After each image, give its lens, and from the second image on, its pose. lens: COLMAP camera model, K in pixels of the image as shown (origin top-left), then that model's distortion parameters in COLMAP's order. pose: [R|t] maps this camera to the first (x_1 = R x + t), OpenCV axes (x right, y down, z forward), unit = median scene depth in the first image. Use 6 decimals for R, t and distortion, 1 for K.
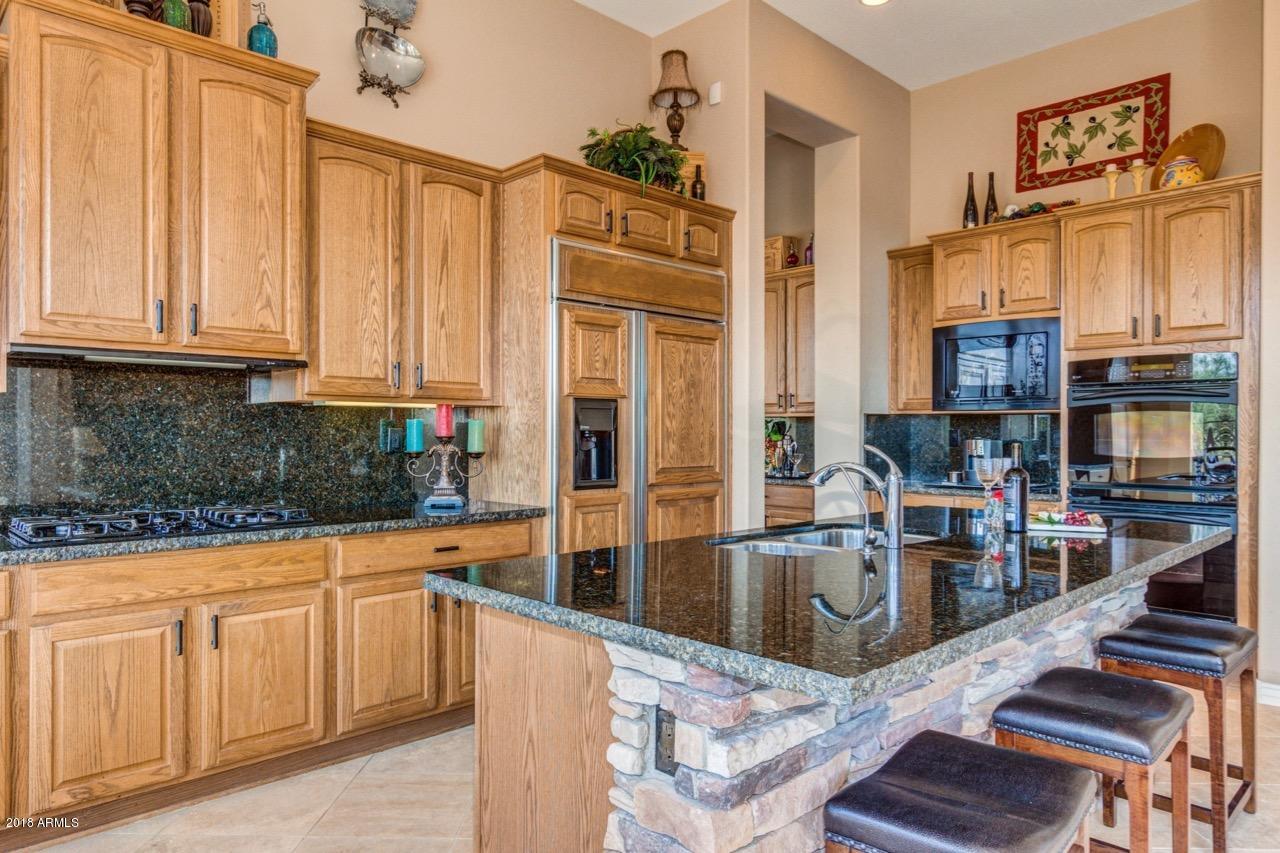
lens RADIAL K [[828.9, 0, 640.0], [0, 828.9, 426.5], [0, 0, 1]] dist [0.001174, -0.000112]
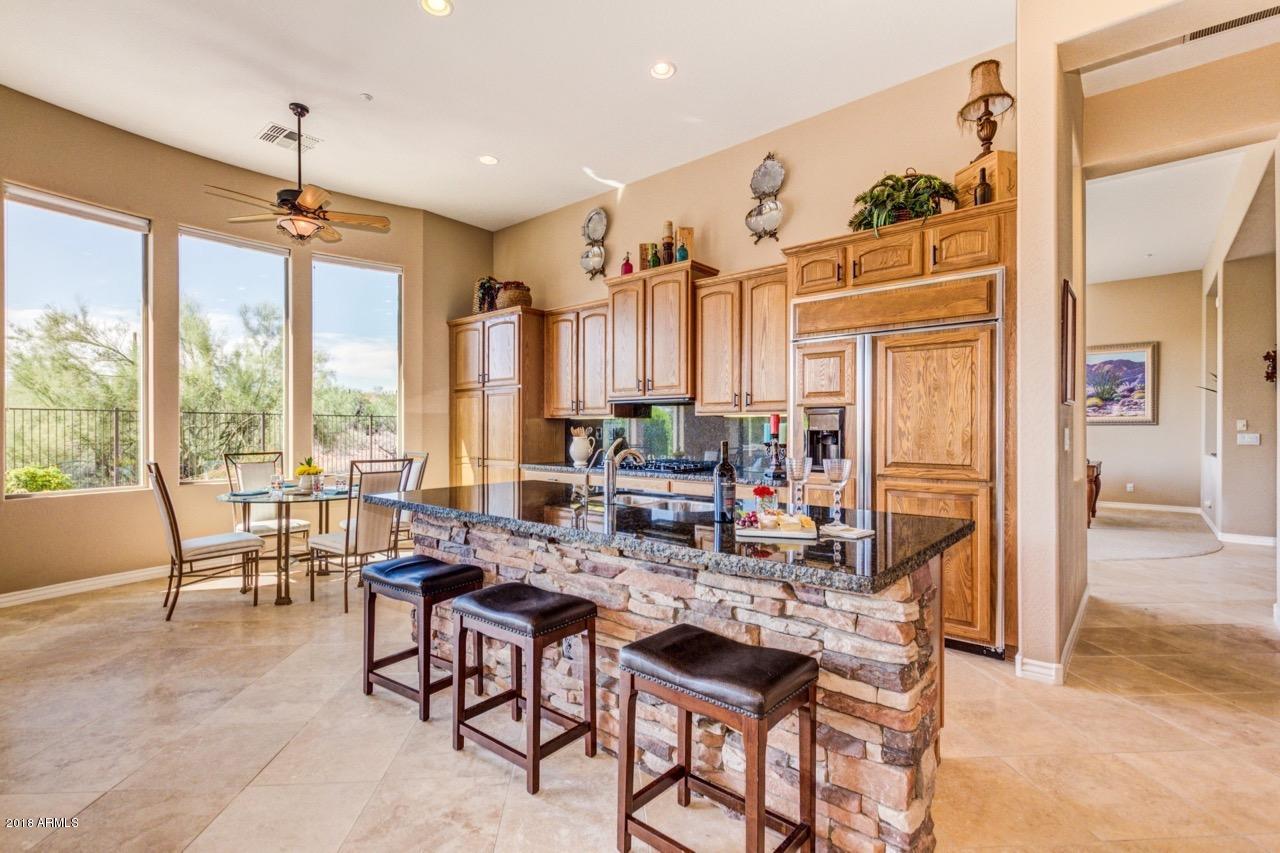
lens RADIAL K [[574.1, 0, 640.0], [0, 574.1, 426.5], [0, 0, 1]] dist [-0.000818, -0.000084]
pose [[0.099148, -0.005260, -0.995059, 0.801598], [0.000375, 0.999986, -0.005249, 0.003941], [0.995073, 0.000148, 0.099149, 0.560409]]
